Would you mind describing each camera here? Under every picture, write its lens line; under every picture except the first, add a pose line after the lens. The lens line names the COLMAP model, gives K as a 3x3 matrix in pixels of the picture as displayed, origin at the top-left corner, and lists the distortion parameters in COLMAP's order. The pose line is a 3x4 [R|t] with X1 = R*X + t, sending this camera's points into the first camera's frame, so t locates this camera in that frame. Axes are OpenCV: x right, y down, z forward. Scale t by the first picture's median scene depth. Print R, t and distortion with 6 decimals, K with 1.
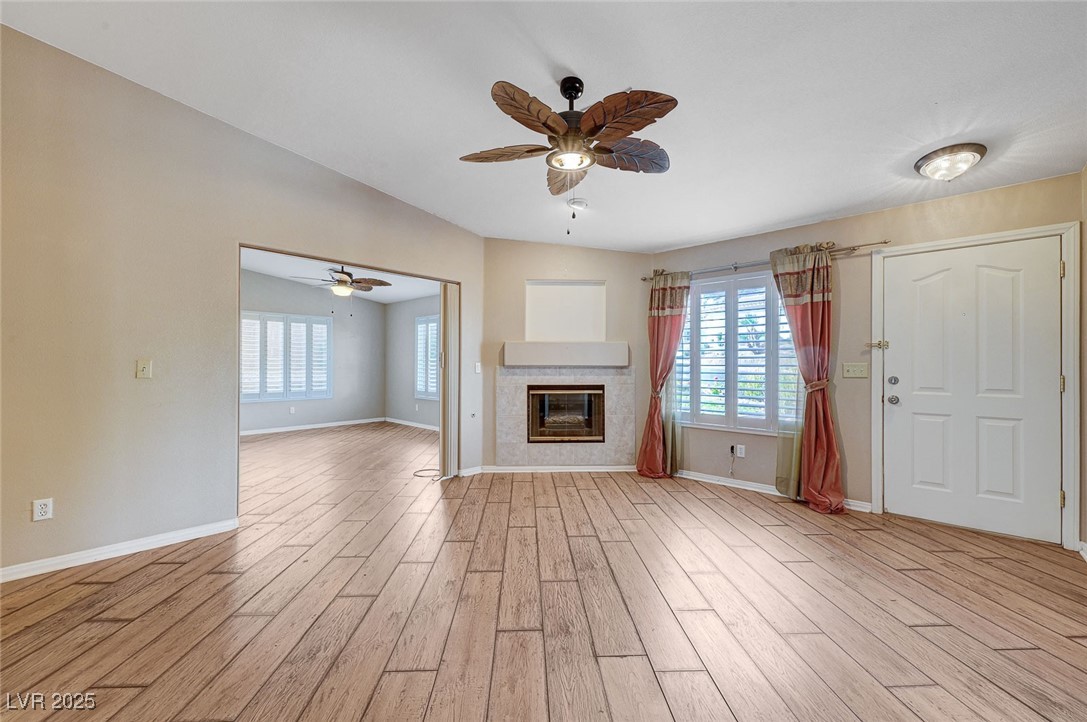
lens RADIAL K [[434.5, 0, 542.3], [0, 434.5, 359.0], [0, 0, 1]] dist [-0.003026, -0.000141]
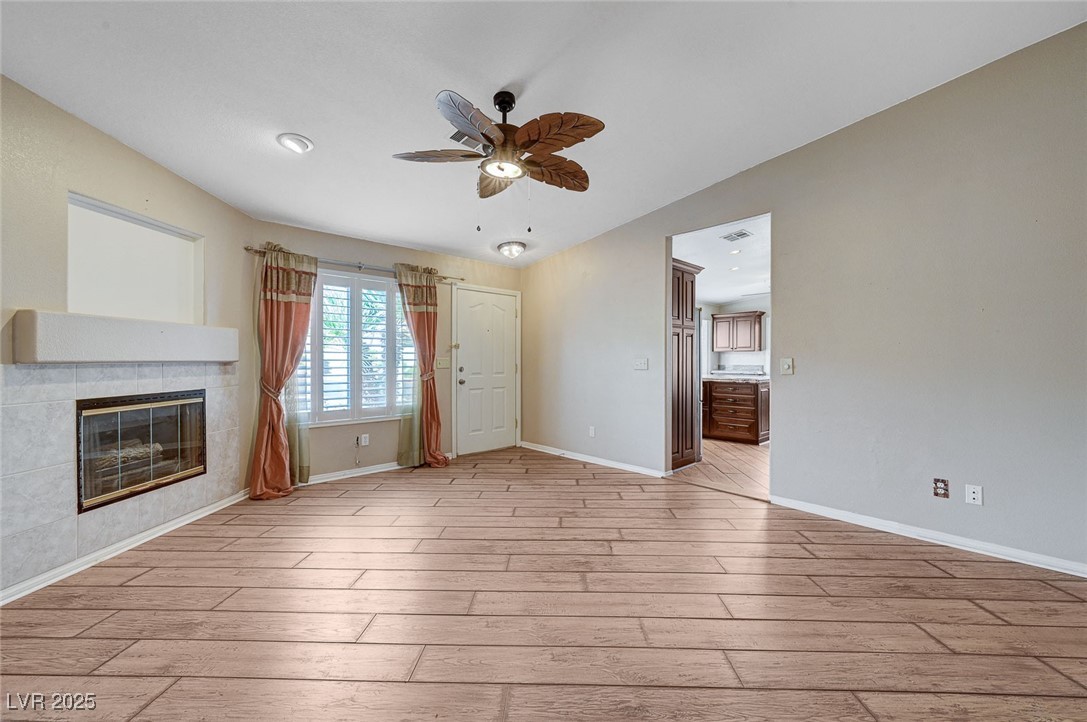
lens RADIAL K [[434.5, 0, 542.4], [0, 434.5, 362.3], [0, 0, 1]] dist [-0.003026, -0.000141]
pose [[0.060744, -0.006300, 0.998134, -0.541443], [-0.008457, 0.999941, 0.006826, 0.008570], [-0.998118, -0.008856, 0.060687, 0.460249]]
